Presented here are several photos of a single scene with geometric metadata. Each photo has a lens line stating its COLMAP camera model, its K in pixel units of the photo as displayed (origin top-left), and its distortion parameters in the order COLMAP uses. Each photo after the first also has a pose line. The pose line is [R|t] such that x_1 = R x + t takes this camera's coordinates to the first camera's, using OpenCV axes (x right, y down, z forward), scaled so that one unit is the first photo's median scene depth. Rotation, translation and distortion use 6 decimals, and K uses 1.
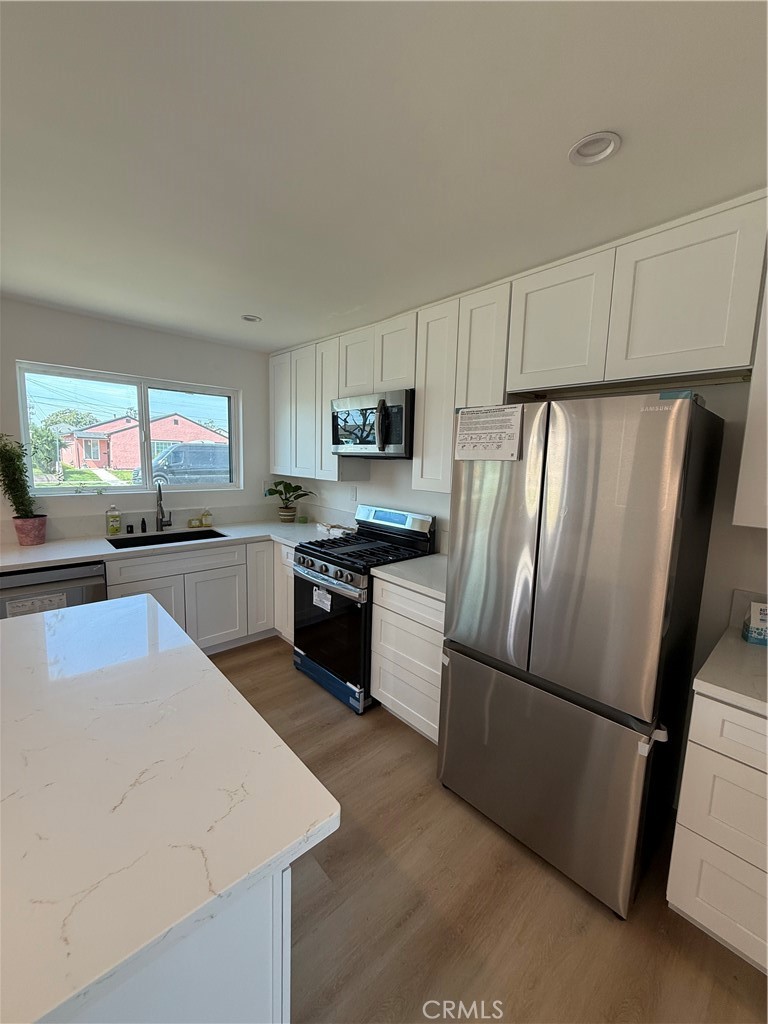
lens RADIAL K [[411.6, 0, 388.5], [0, 411.6, 507.9], [0, 0, 1]] dist [0.000828, 0.000294]
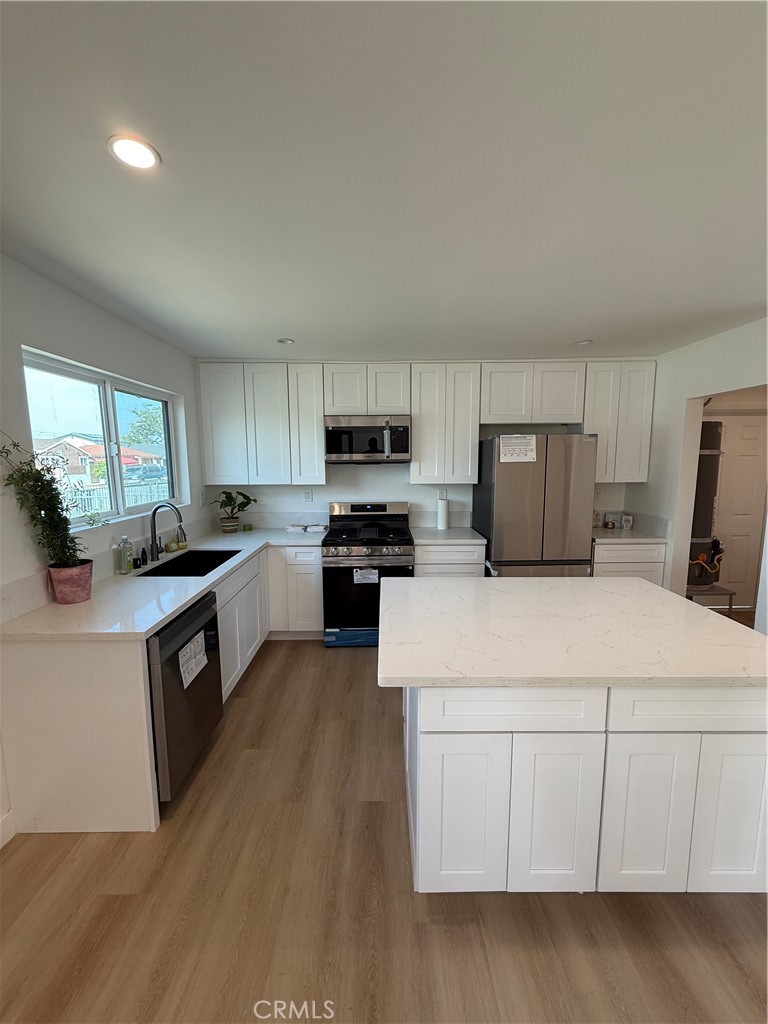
lens RADIAL K [[411.6, 0, 385.2], [0, 411.6, 507.6], [0, 0, 1]] dist [0.000828, 0.000294]
pose [[0.666134, -0.121545, 0.735861, -0.948645], [0.118318, 0.991359, 0.056640, -0.048647], [-0.736387, 0.049336, 0.674759, 0.082206]]
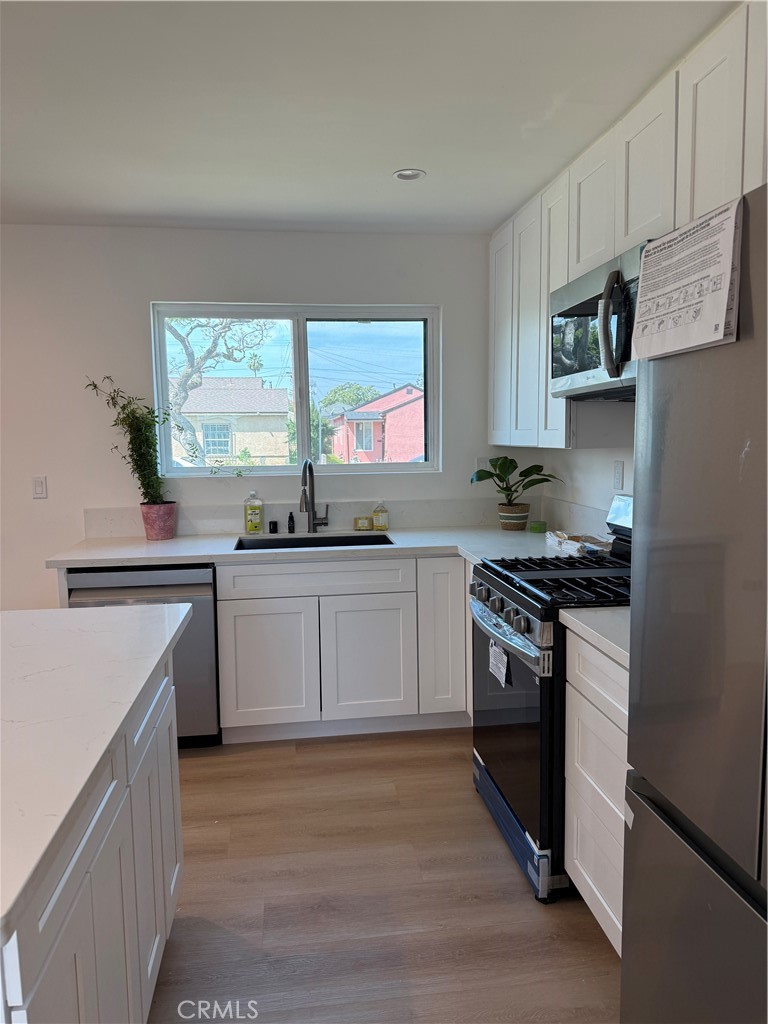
lens RADIAL K [[727.0, 0, 381.1], [0, 727.0, 509.3], [0, 0, 1]] dist [0.054545, -0.078578]
pose [[0.812065, 0.017465, -0.583306, 0.244343], [-0.034335, 0.999250, -0.017882, 0.040111], [0.582557, 0.034549, 0.812056, 0.122030]]
